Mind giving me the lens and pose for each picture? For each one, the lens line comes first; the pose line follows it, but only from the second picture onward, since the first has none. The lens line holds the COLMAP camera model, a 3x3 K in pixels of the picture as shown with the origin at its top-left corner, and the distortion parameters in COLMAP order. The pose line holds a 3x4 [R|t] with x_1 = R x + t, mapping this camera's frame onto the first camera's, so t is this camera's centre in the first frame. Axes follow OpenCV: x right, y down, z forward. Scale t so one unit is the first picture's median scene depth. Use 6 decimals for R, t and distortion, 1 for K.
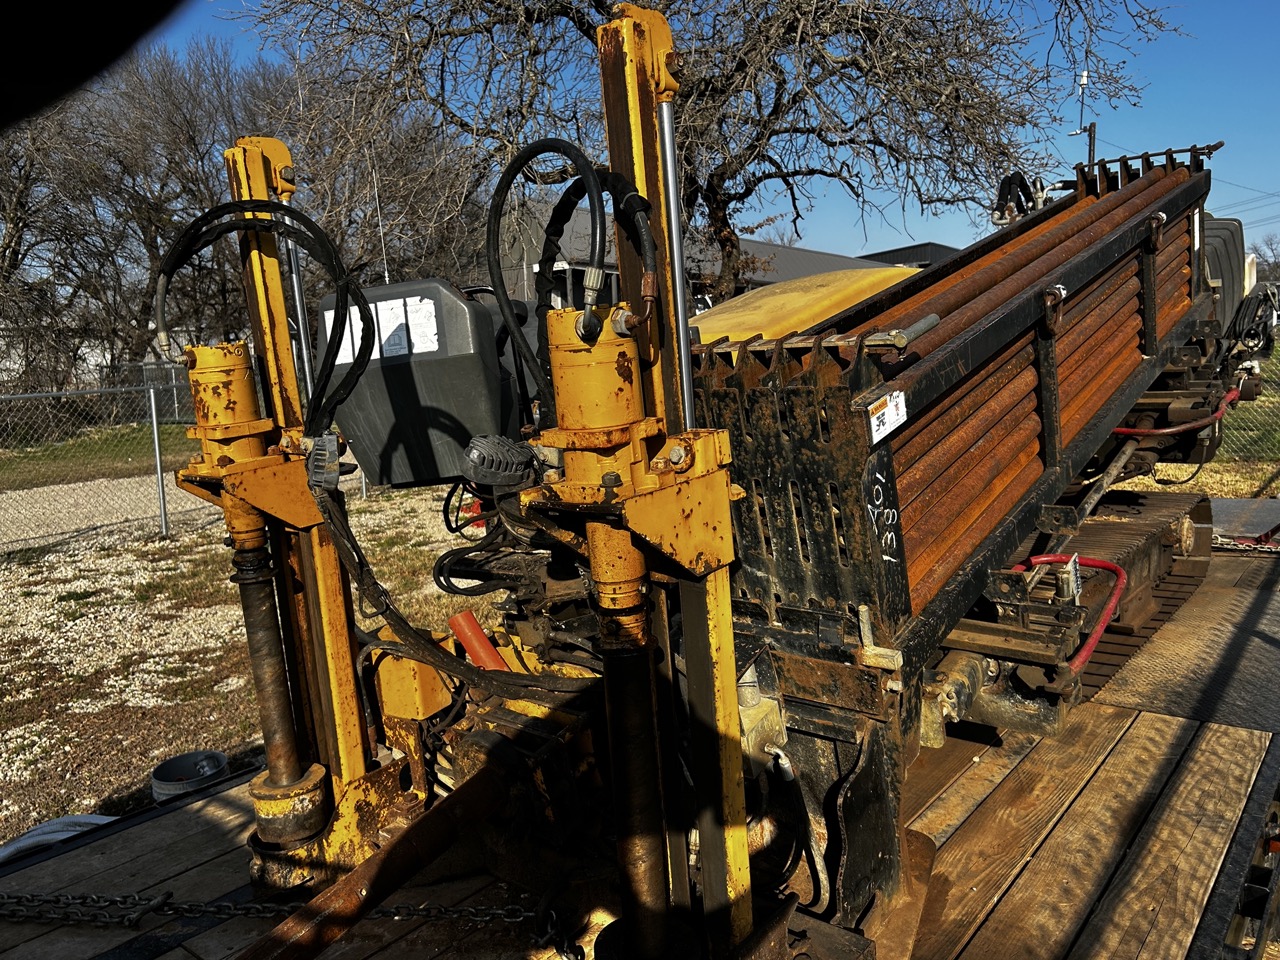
lens RADIAL K [[974.5, 0, 629.5], [0, 974.5, 473.8], [0, 0, 1]] dist [0.012090, 0.001570]
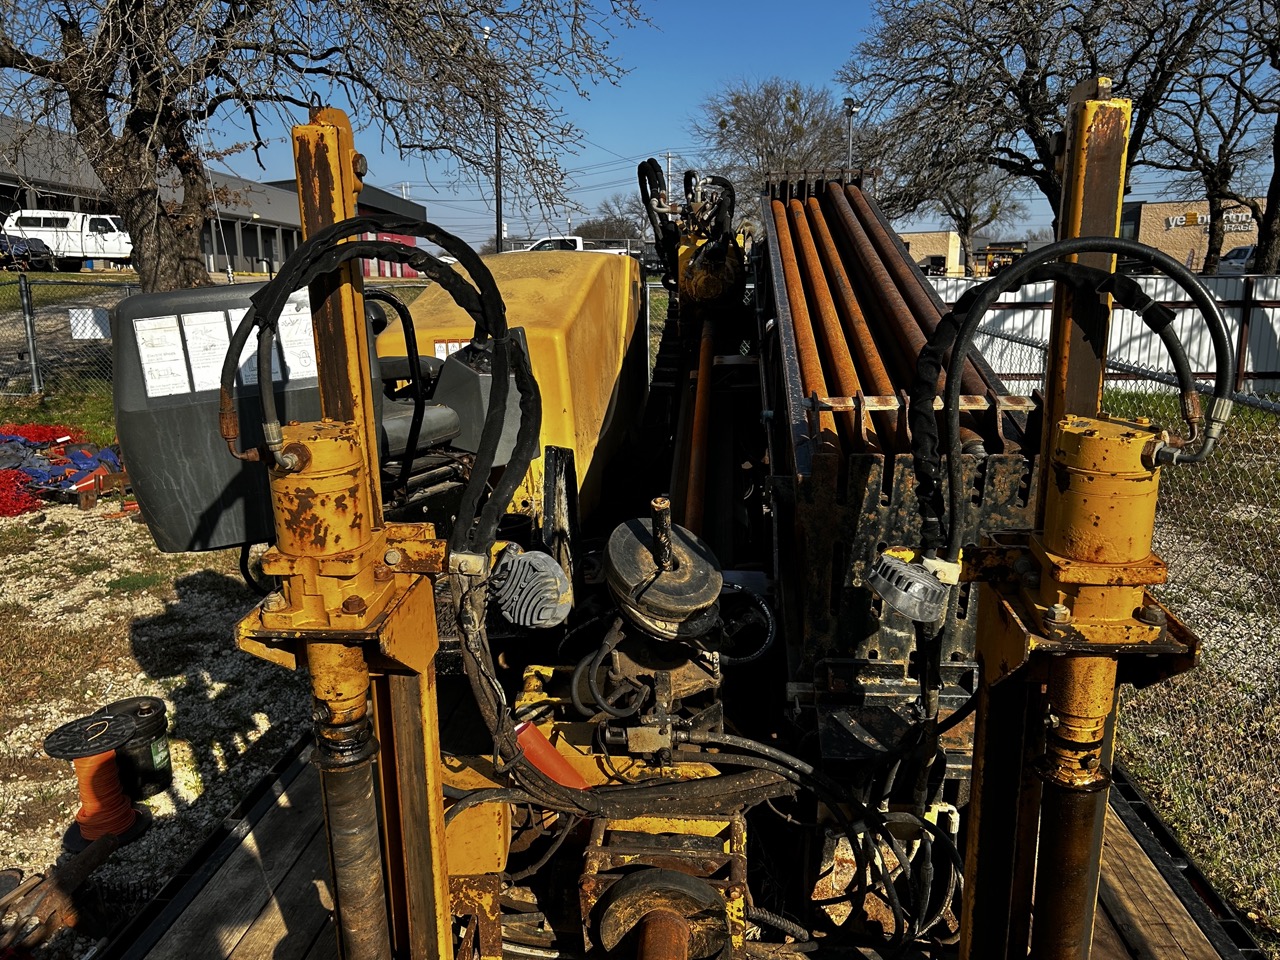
lens RADIAL K [[967.4, 0, 631.4], [0, 967.4, 481.0], [0, 0, 1]] dist [0.056192, -0.060524]
pose [[0.828163, -0.084457, 0.554088, -0.582227], [0.042793, 0.995224, 0.087737, -0.138889], [-0.558851, -0.048949, 0.827822, 0.323874]]
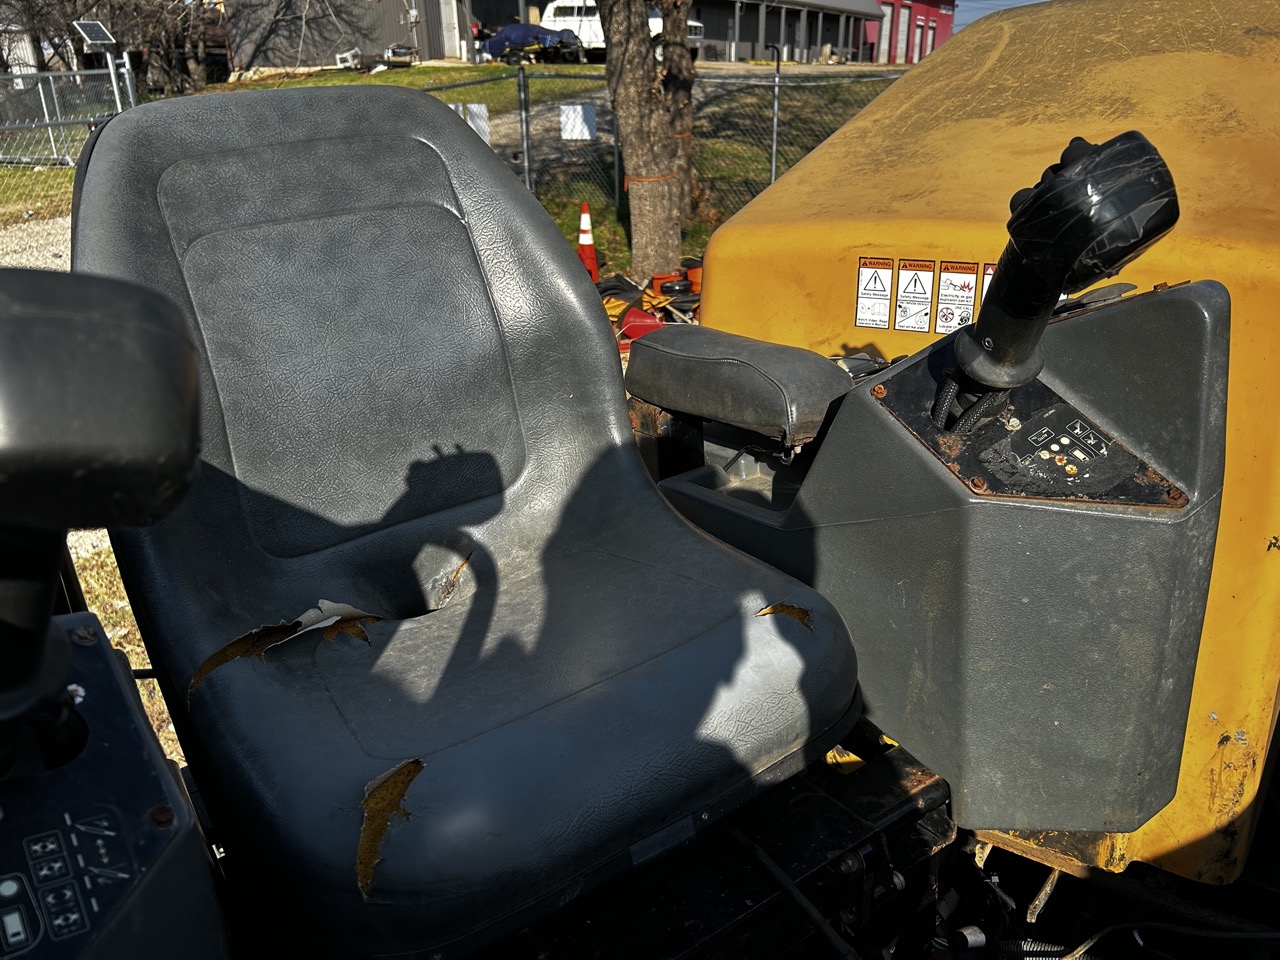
lens RADIAL K [[988.0, 0, 636.9], [0, 988.0, 490.7], [0, 0, 1]] dist [0.027608, -0.047221]
pose [[0.994854, -0.020230, 0.099280, -0.100949], [-0.007885, 0.961434, 0.274922, -0.273933], [-0.101013, -0.274290, 0.956327, 1.349374]]
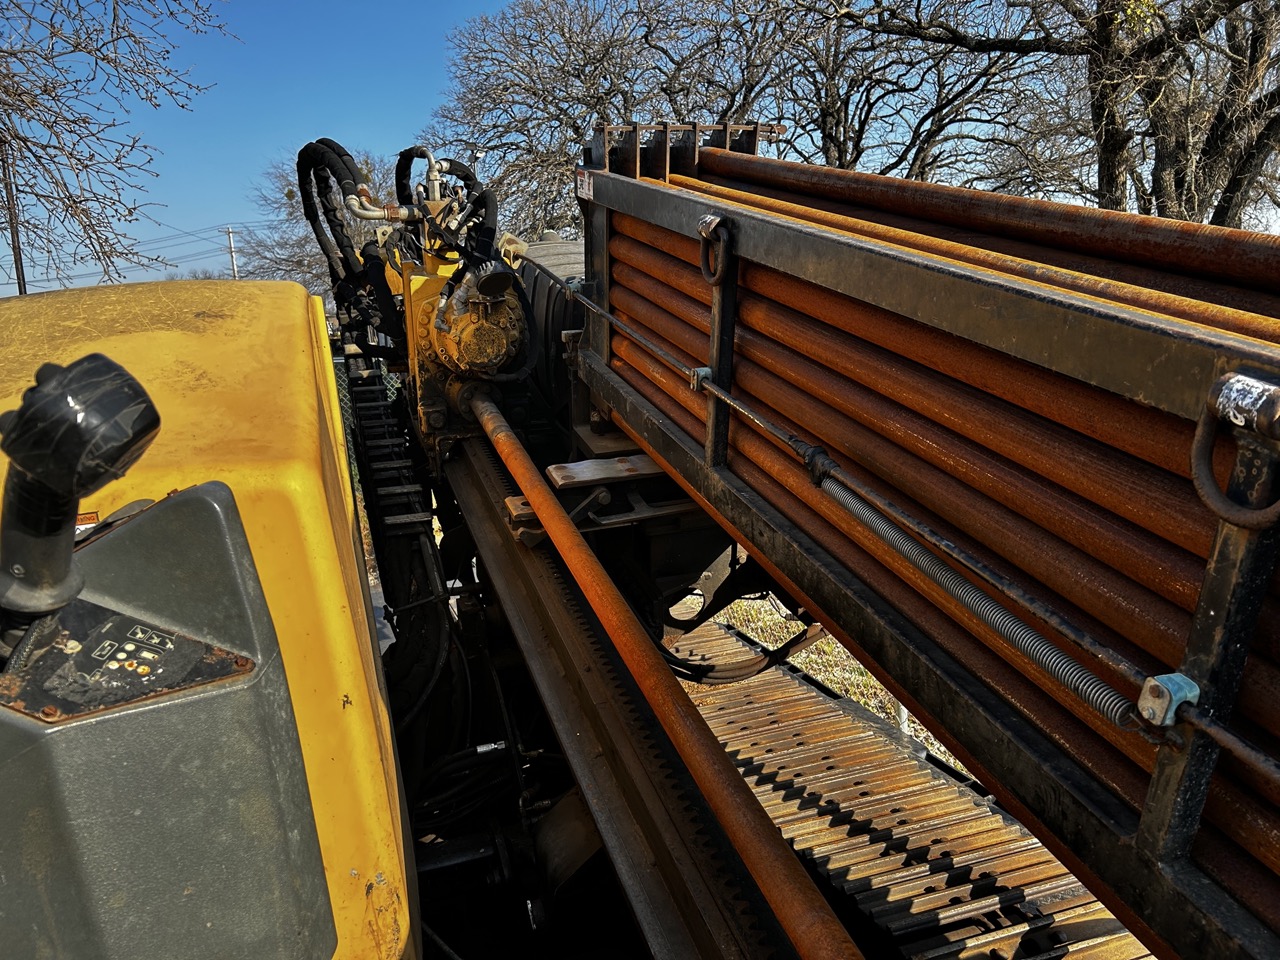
lens RADIAL K [[957.1, 0, 625.8], [0, 957.1, 484.0], [0, 0, 1]] dist [0.026267, -0.001098]
pose [[0.531370, -0.128695, 0.837307, -0.107723], [0.145965, 0.987520, 0.059151, -0.249893], [-0.834470, 0.090786, 0.543523, 1.323530]]
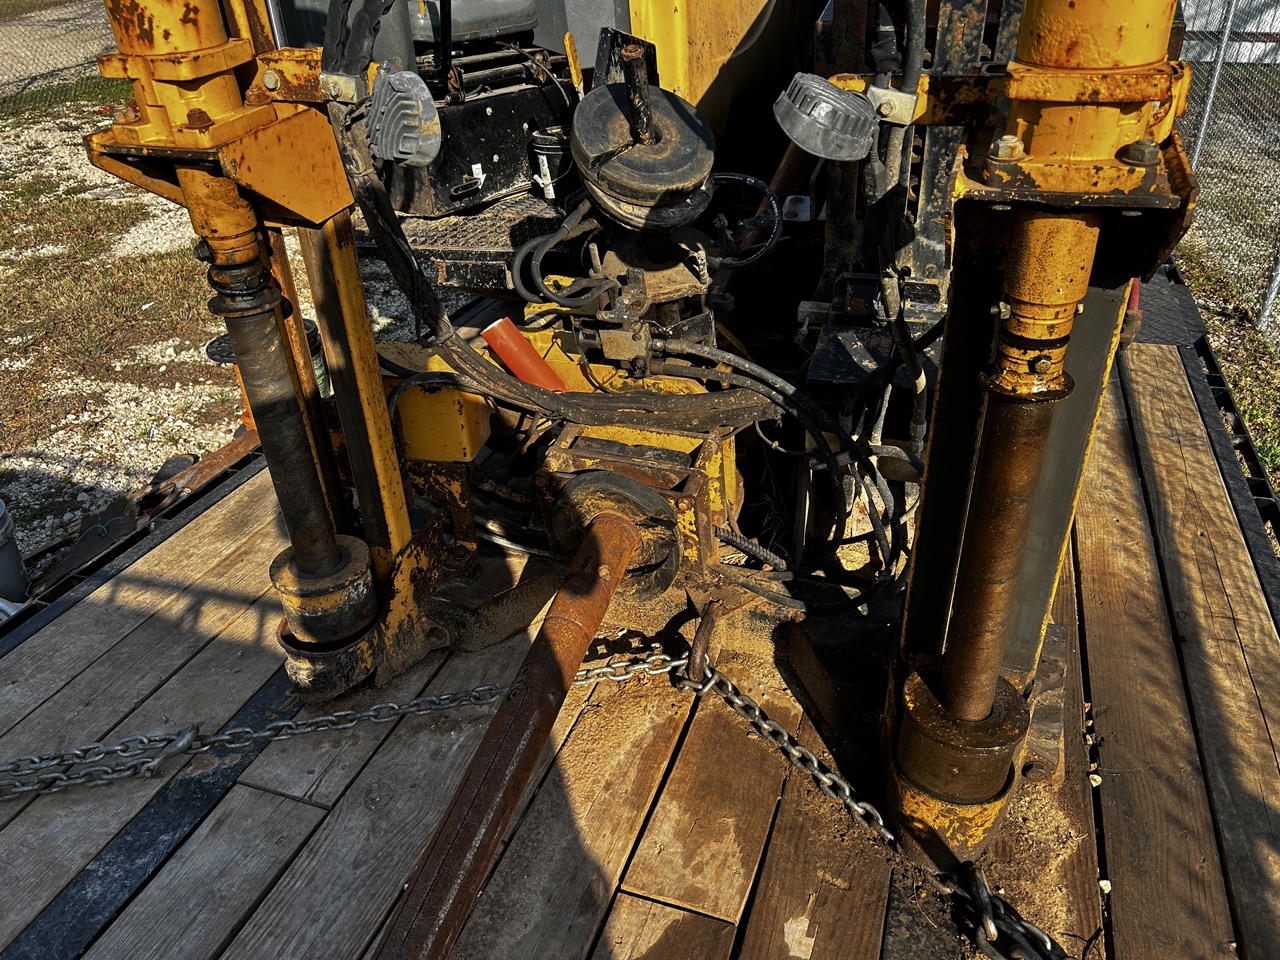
lens RADIAL K [[967.4, 0, 631.4], [0, 967.4, 481.0], [0, 0, 1]] dist [0.056192, -0.060524]
pose [[0.938601, -0.149056, 0.311145, -0.362148], [0.020010, 0.923856, 0.382218, -0.030188], [-0.344425, -0.352524, 0.870114, 0.294532]]
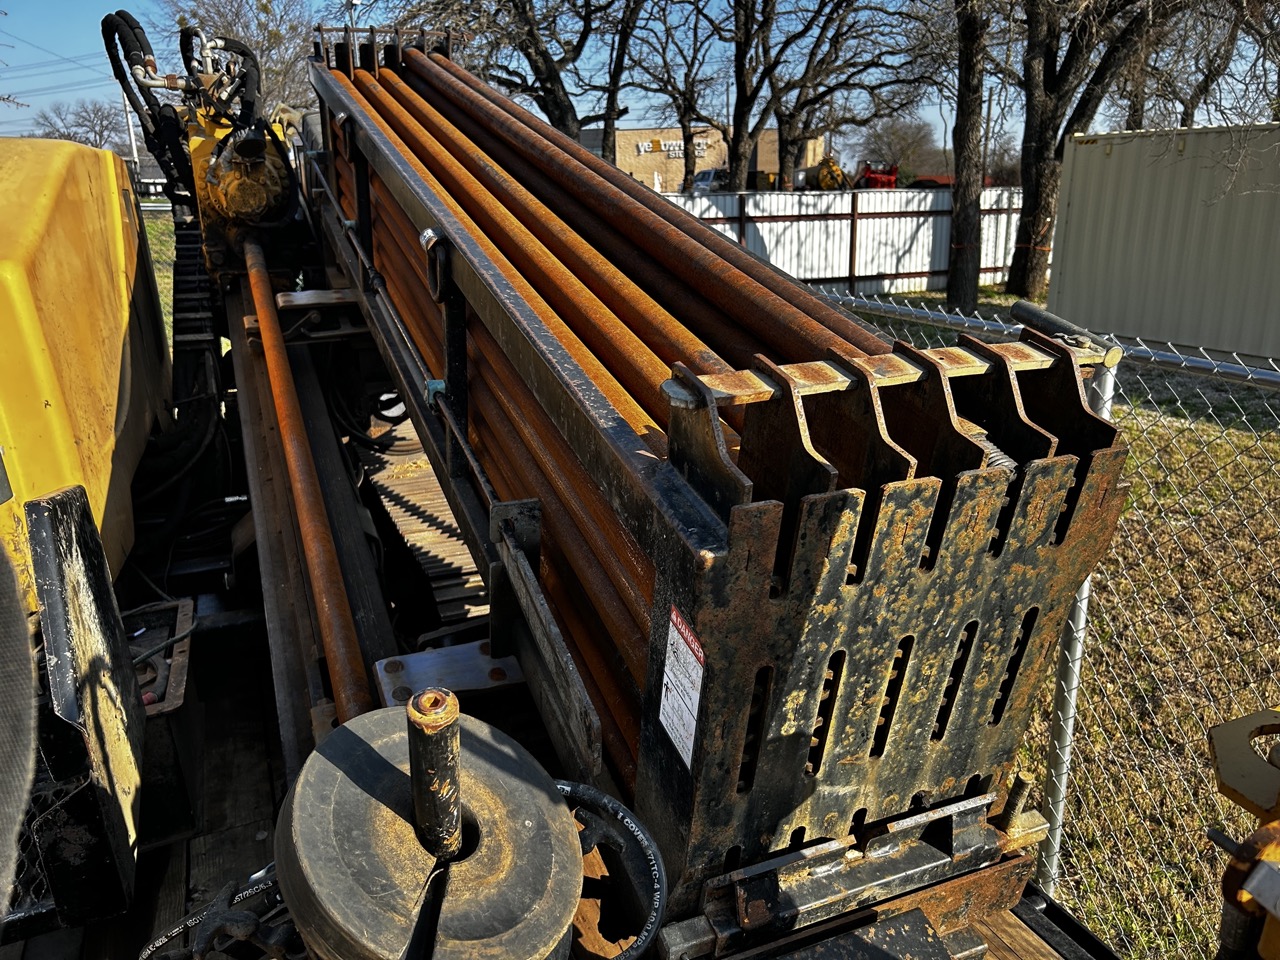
lens RADIAL K [[967.4, 0, 631.4], [0, 967.4, 481.0], [0, 0, 1]] dist [0.056192, -0.060524]
pose [[0.469762, -0.221916, 0.854446, -0.323632], [0.105697, 0.975065, 0.195133, -0.170845], [-0.876443, -0.001353, 0.481504, 0.788991]]
